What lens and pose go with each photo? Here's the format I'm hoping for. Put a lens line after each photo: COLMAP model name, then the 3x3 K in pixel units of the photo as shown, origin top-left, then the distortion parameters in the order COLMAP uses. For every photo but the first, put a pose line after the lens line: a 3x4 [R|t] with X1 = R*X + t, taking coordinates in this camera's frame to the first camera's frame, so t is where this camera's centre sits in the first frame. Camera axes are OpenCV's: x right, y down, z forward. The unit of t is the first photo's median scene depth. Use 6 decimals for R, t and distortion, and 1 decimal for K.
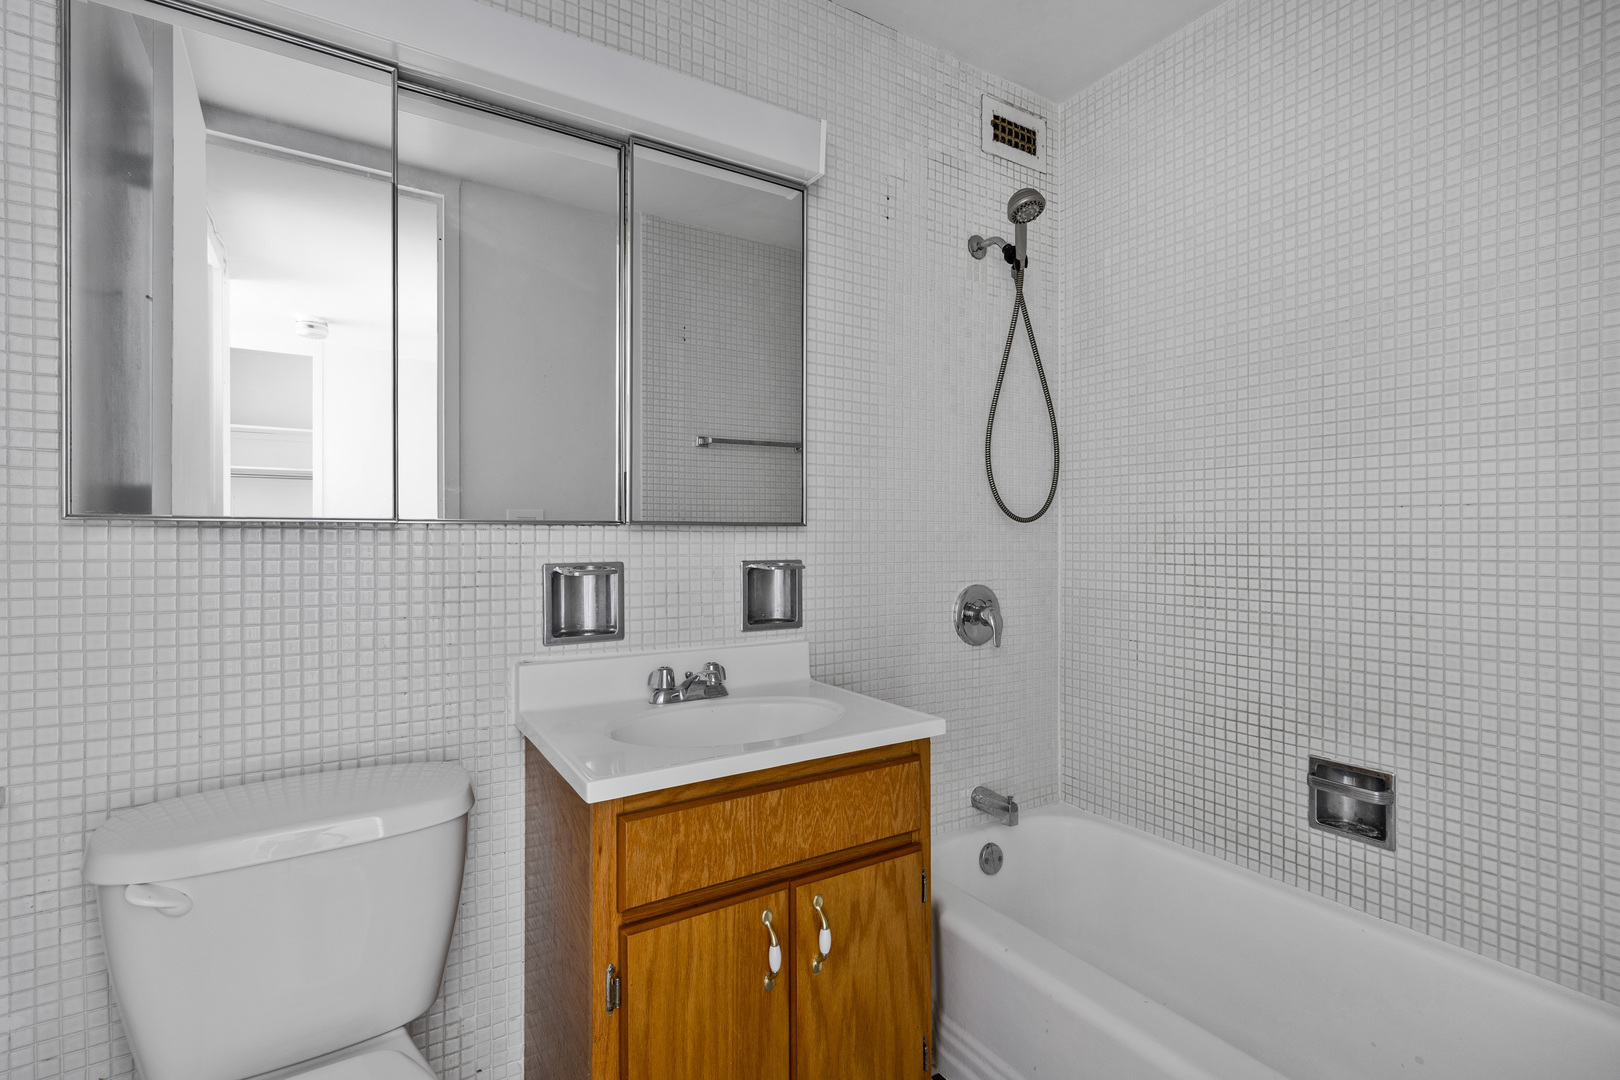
lens RADIAL K [[740.6, 0, 815.3], [0, 740.6, 557.9], [0, 0, 1]] dist [-0.001369, 0.006399]
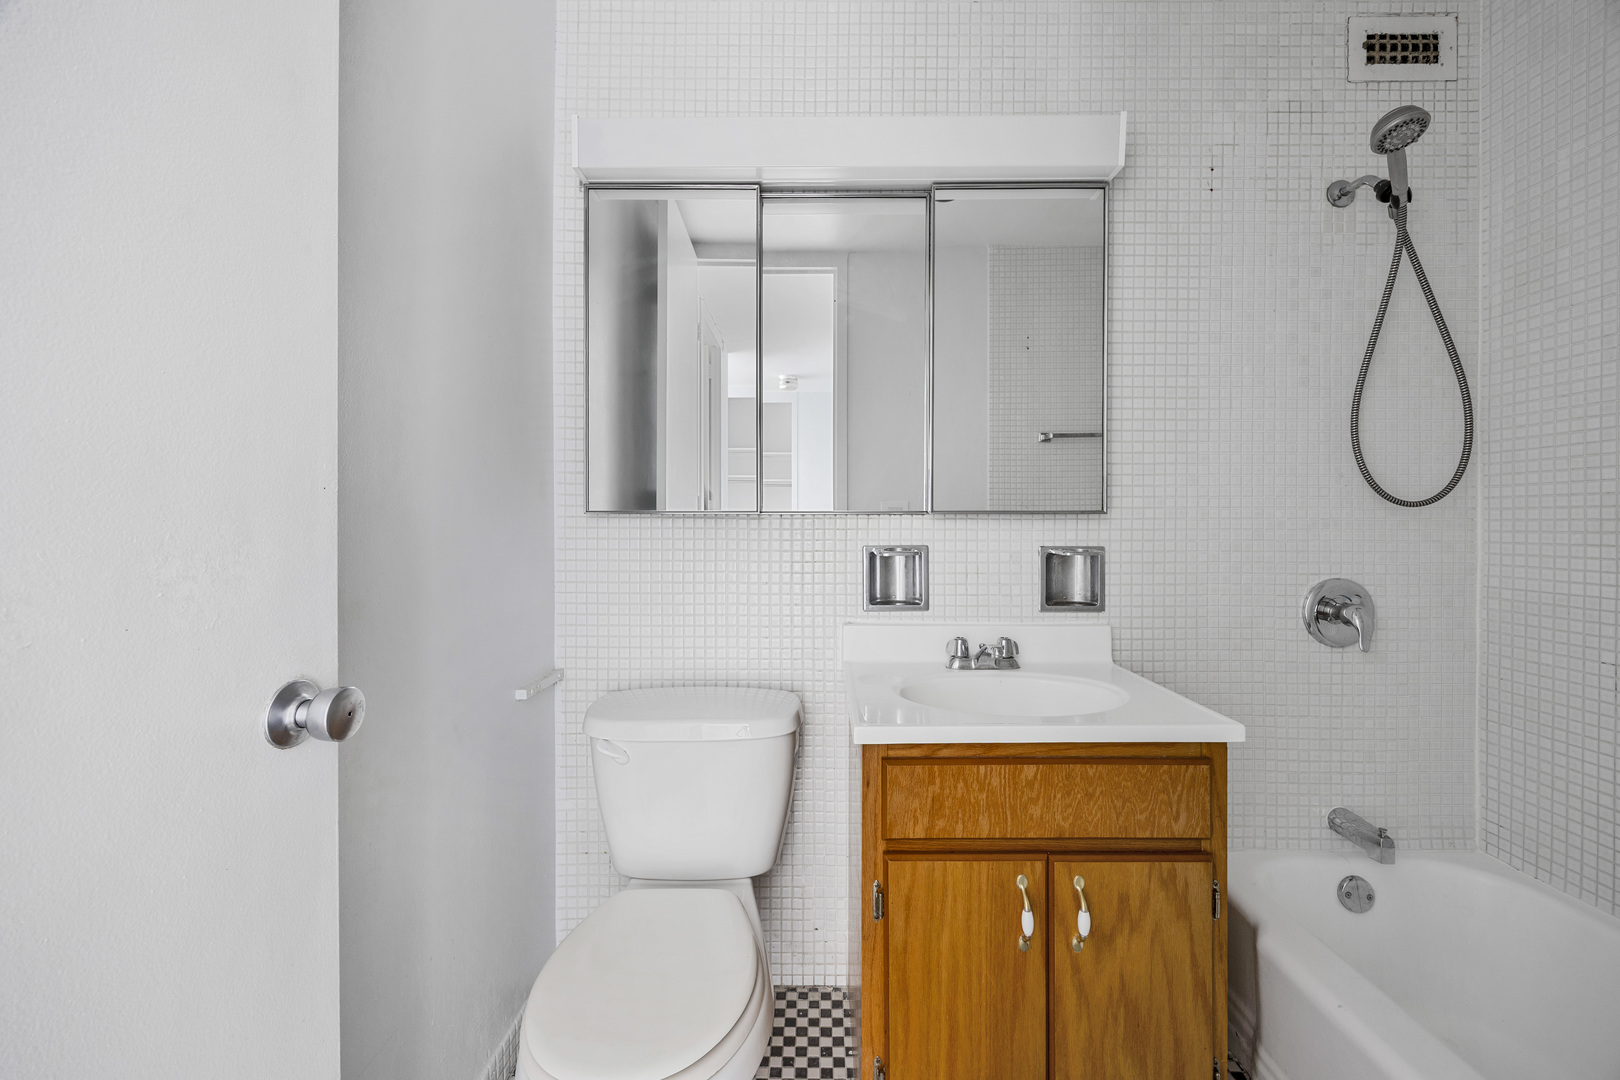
lens RADIAL K [[616.9, 0, 810.0], [0, 616.9, 540.0], [0, 0, 1]] dist [-0.001561, -0.000155]
pose [[0.844934, 0.015222, -0.534654, 0.102386], [-0.014825, 0.999877, 0.005037, -0.004925], [0.534666, 0.003670, 0.845056, 0.060419]]
